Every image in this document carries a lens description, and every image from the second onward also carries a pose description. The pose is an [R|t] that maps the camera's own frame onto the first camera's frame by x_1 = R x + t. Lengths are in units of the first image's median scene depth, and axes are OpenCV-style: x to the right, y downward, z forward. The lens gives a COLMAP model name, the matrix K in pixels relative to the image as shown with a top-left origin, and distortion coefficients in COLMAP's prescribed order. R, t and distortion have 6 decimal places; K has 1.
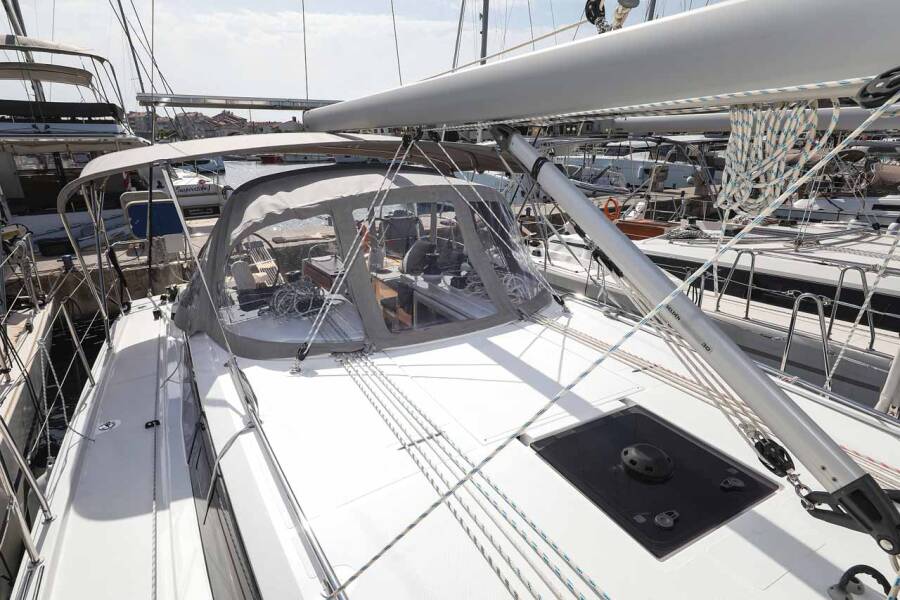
lens RADIAL K [[483.7, 0, 450.0], [0, 483.7, 300.0], [0, 0, 1]] dist [0.000508, -0.000082]
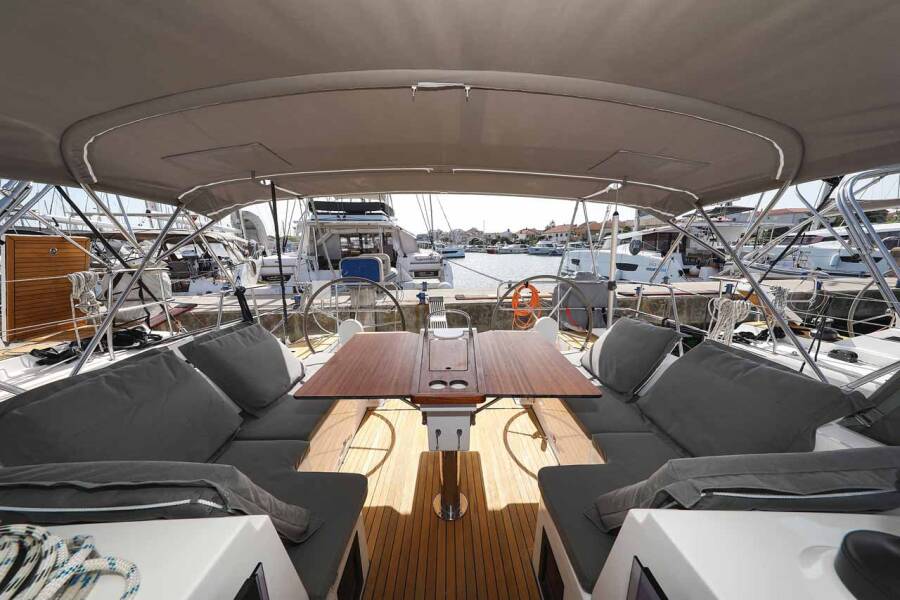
lens RADIAL K [[295.4, 0, 450.0], [0, 295.4, 300.0], [0, 0, 1]] dist [-0.001553, -0.000399]
pose [[0.886871, 0.083875, -0.454339, -0.050088], [-0.139482, 0.986106, -0.090224, -0.041368], [0.440459, 0.143389, 0.886248, 0.298376]]
